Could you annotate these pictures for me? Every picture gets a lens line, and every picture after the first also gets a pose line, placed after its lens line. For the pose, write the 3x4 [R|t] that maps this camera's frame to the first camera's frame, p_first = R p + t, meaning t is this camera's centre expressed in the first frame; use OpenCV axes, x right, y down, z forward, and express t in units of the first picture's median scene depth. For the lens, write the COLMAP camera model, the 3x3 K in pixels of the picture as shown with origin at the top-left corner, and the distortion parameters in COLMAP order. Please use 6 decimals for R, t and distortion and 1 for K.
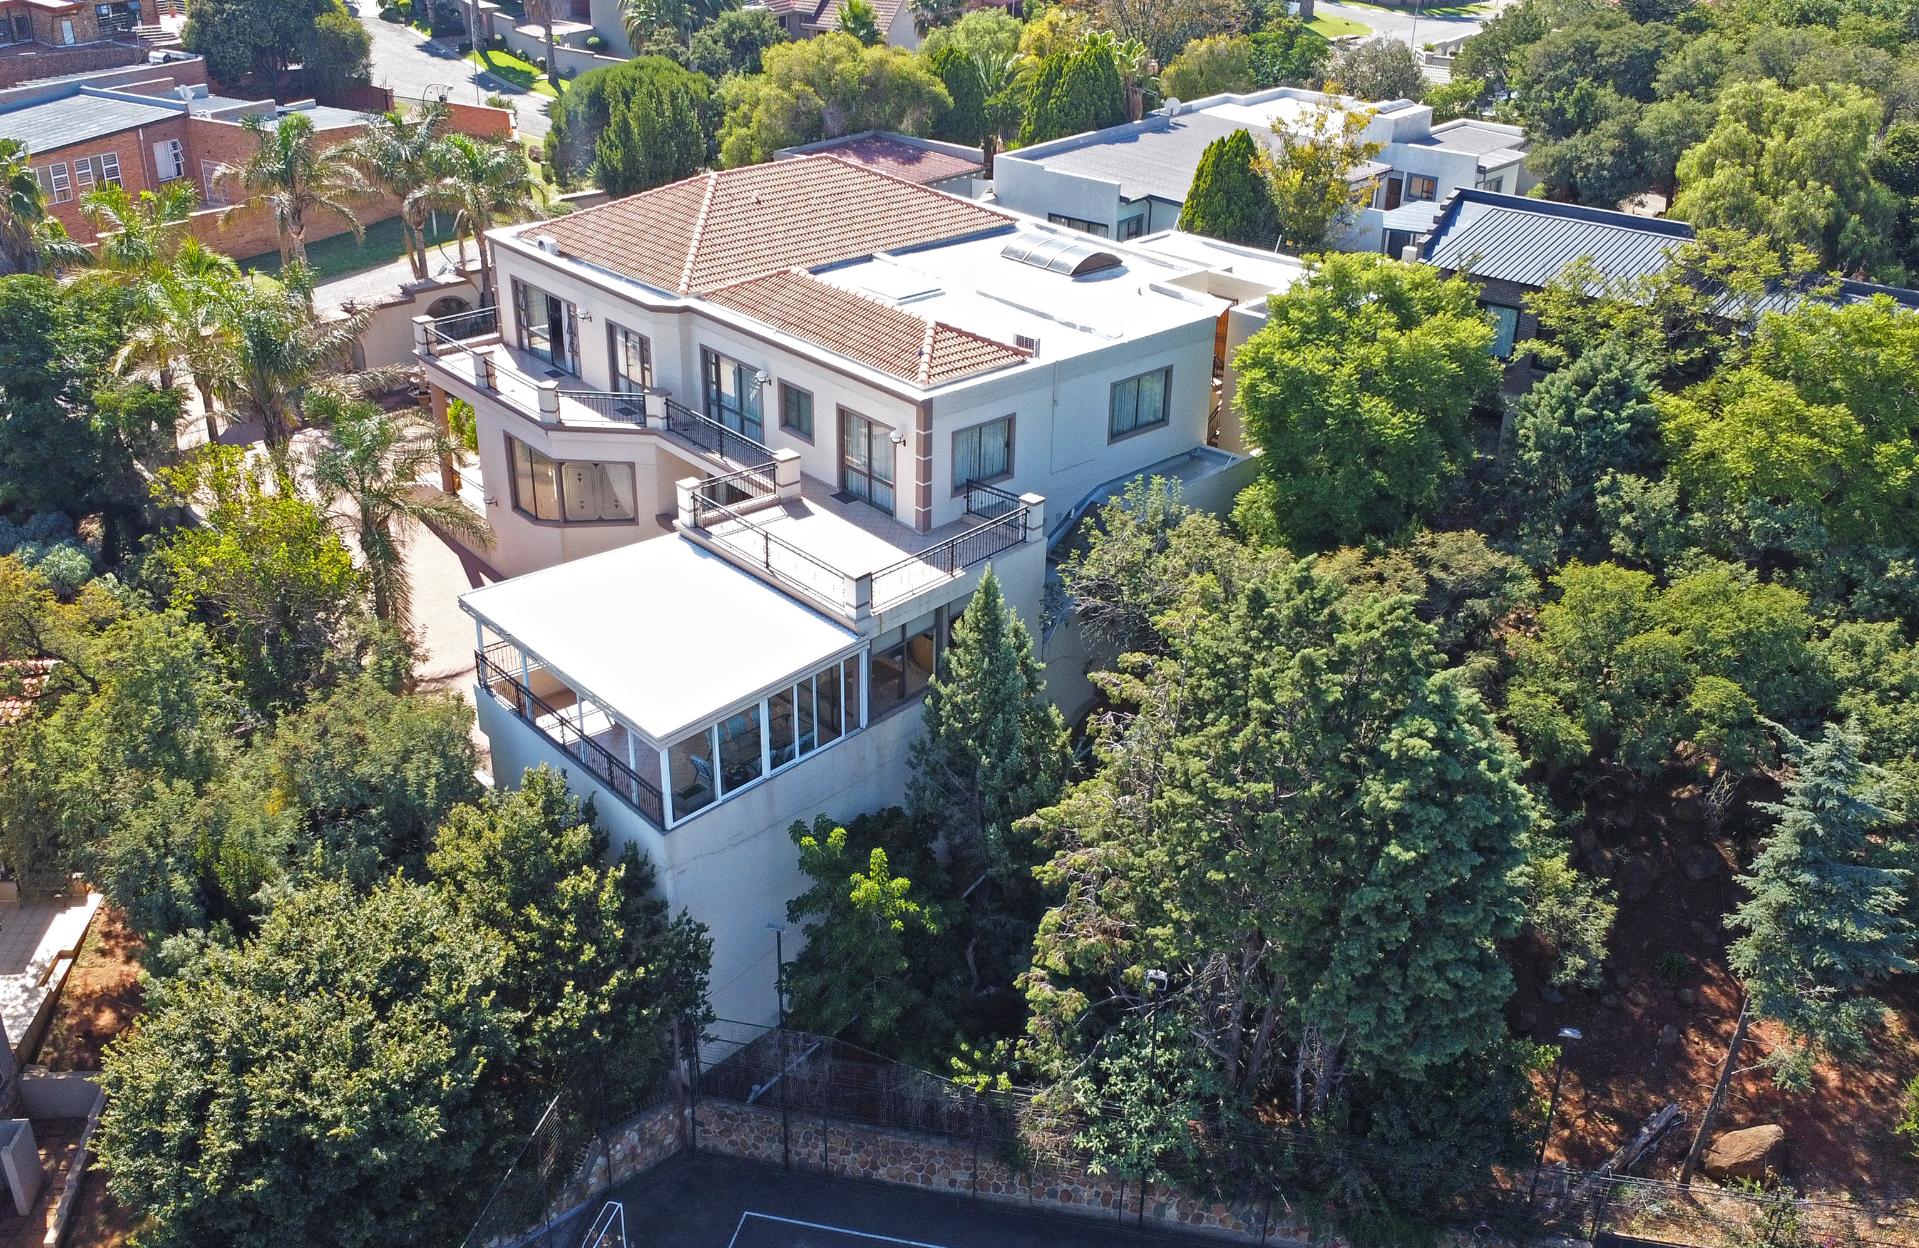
lens RADIAL K [[1824.7, 0, 959.5], [0, 1824.7, 624.0], [0, 0, 1]] dist [-0.023330, -0.007011]
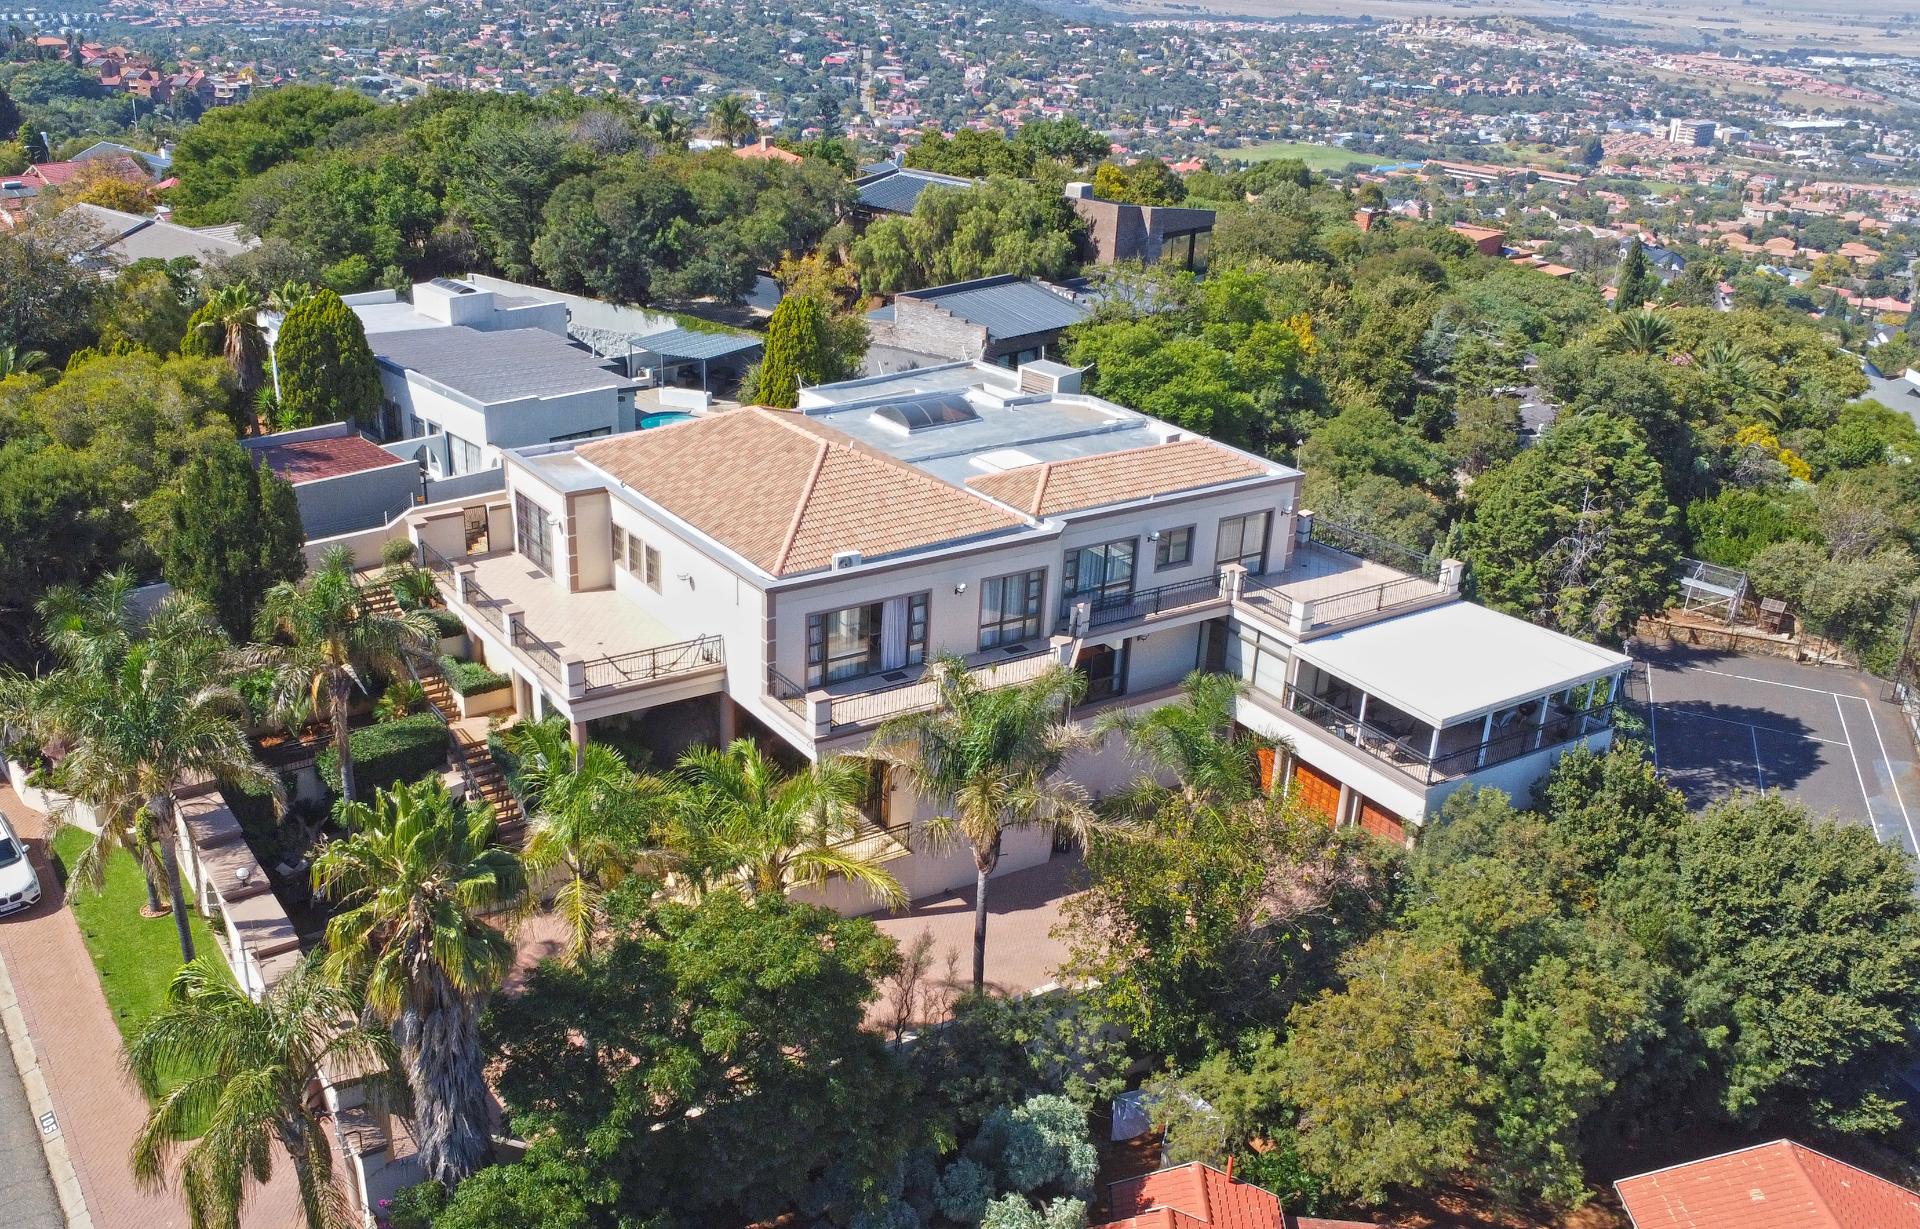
lens RADIAL K [[1653.6, 0, 837.4], [0, 1653.6, 614.8], [0, 0, 1]] dist [-0.020110, -0.014864]
pose [[0.175120, -0.393284, 0.902586, -1.129681], [0.417631, 0.859861, 0.293638, -0.490026], [-0.891581, 0.325526, 0.314826, 0.846080]]
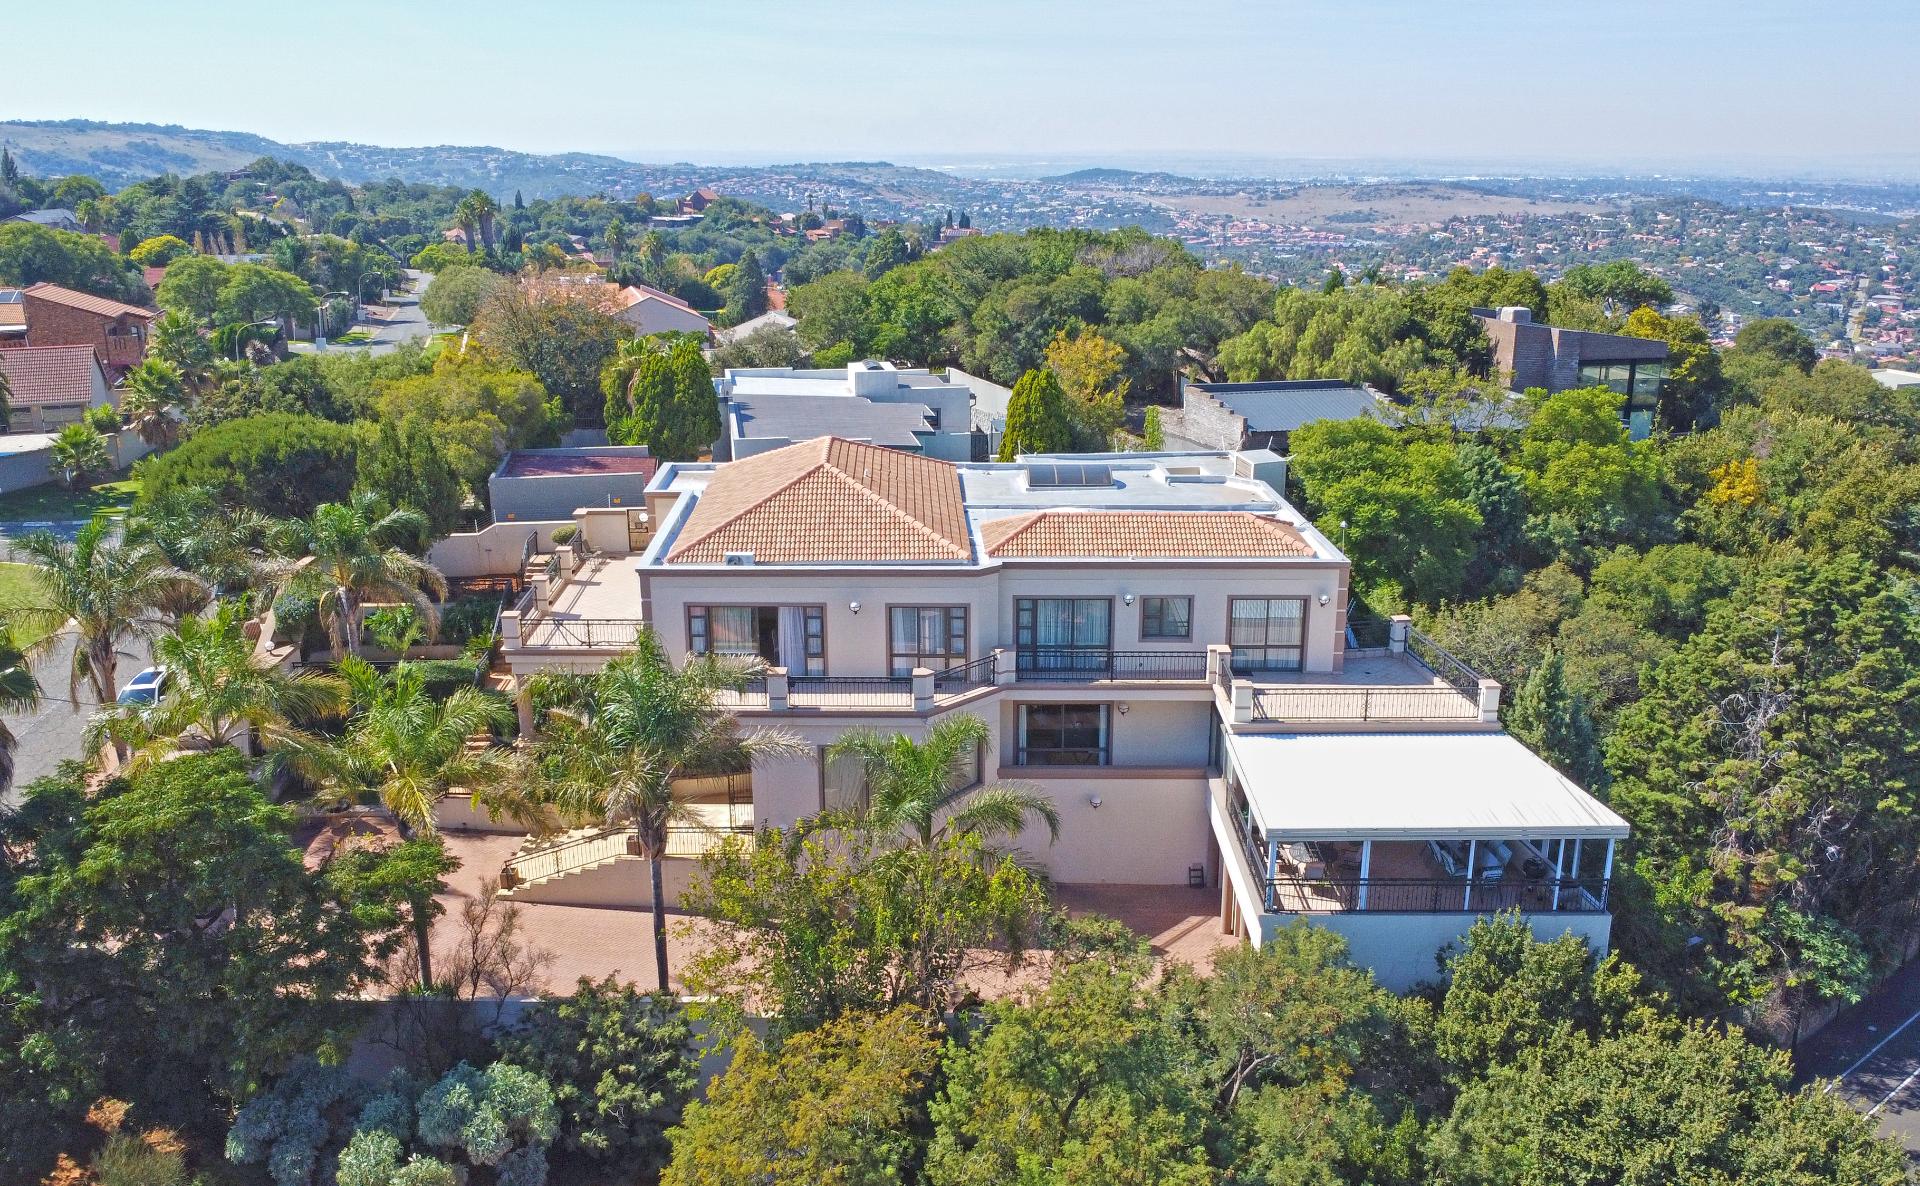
lens RADIAL K [[1506.6, 0, 971.3], [0, 1506.6, 567.3], [0, 0, 1]] dist [-0.030117, -0.008582]
pose [[0.645603, -0.217721, 0.731980, -0.823159], [0.343601, 0.938814, -0.023812, -0.161713], [-0.682008, 0.266883, 0.680910, 0.428676]]
